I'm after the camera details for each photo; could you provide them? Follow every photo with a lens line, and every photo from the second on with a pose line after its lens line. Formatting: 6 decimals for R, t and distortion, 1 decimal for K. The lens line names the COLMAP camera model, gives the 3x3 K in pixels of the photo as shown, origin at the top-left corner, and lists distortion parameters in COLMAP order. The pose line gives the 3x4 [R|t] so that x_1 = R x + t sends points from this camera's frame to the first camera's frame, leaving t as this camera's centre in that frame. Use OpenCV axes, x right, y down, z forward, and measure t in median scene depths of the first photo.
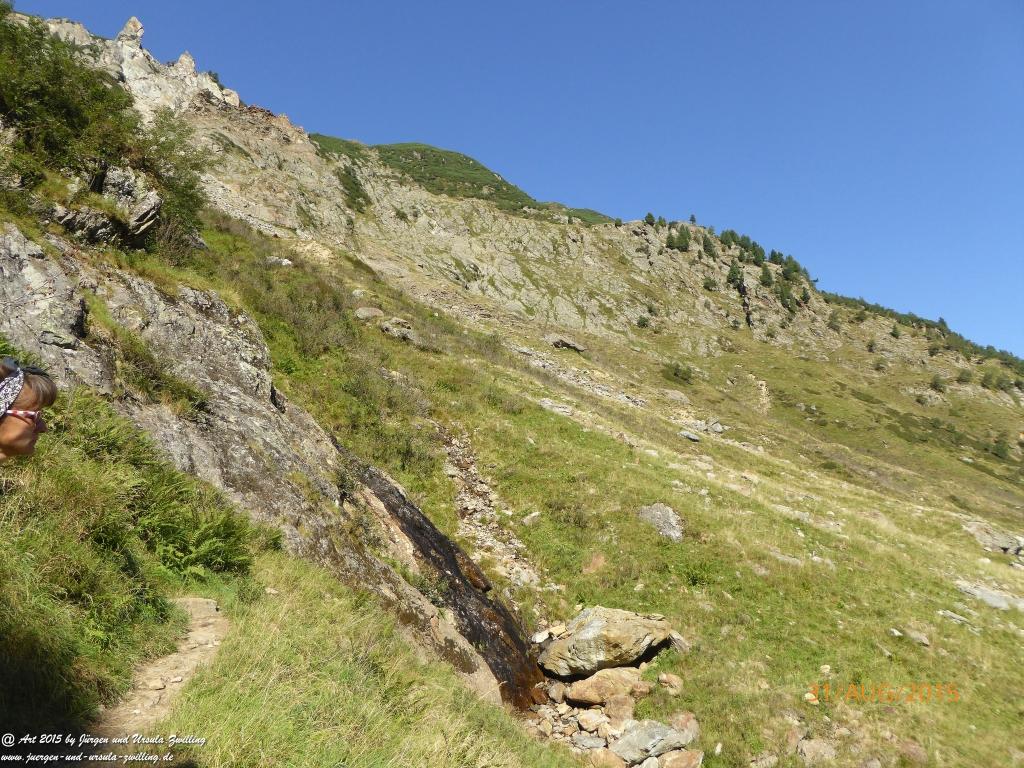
lens RADIAL K [[732.6, 0, 518.9], [0, 732.6, 389.6], [0, 0, 1]] dist [-0.029625, 0.004354]
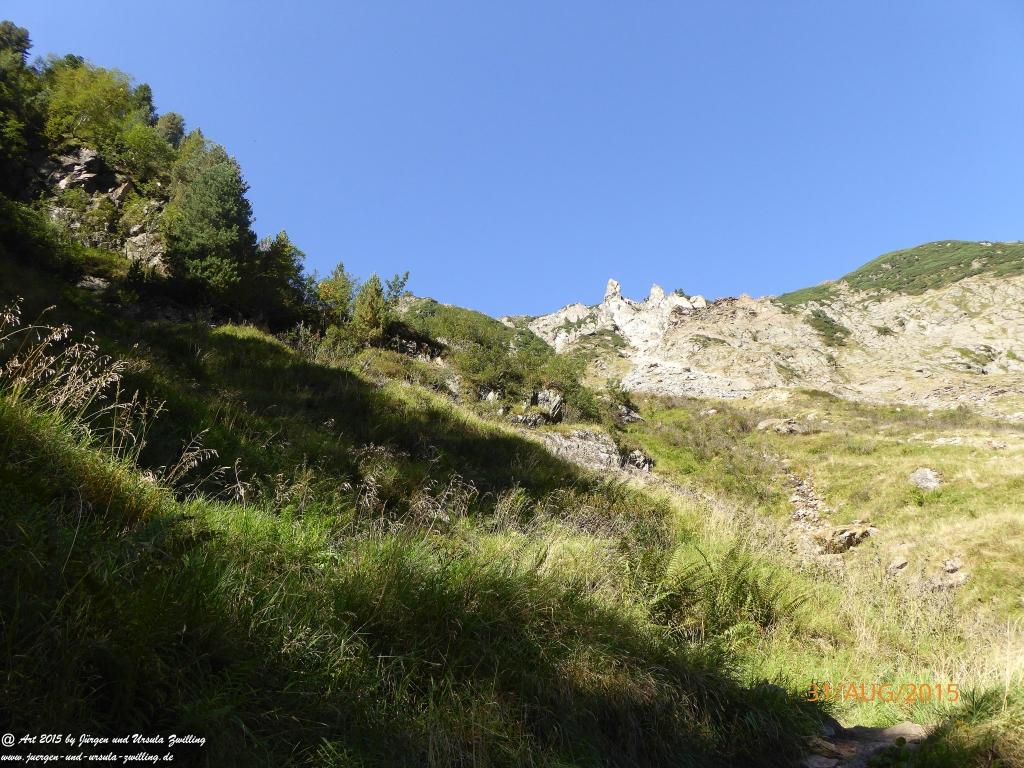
lens RADIAL K [[732.6, 0, 511.6], [0, 732.6, 386.2], [0, 0, 1]] dist [-0.029625, 0.004354]
pose [[0.701577, -0.389037, -0.597027, 0.044985], [0.236963, 0.917510, -0.319412, 0.022967], [0.672041, 0.082619, 0.735891, -0.043583]]
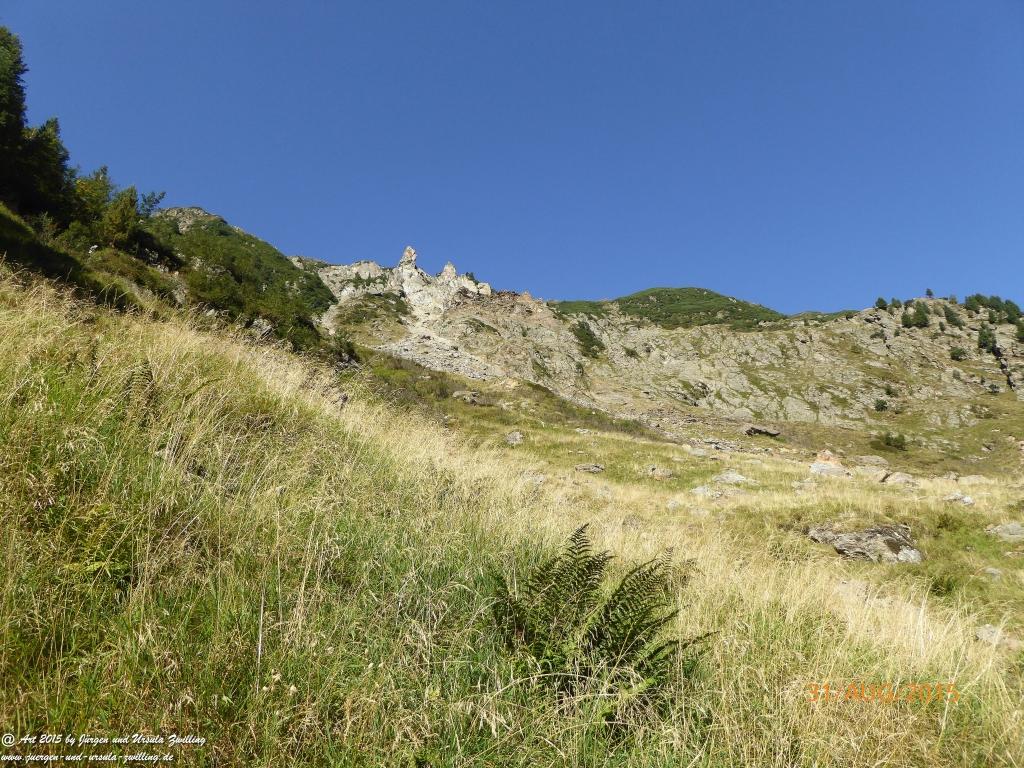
lens RADIAL K [[732.6, 0, 512.4], [0, 732.6, 384.3], [0, 0, 1]] dist [-0.029625, 0.004354]
pose [[0.910095, -0.194954, -0.365679, 0.078033], [0.115880, 0.966950, -0.227109, 0.040536], [0.397869, 0.164316, 0.902608, -0.063567]]
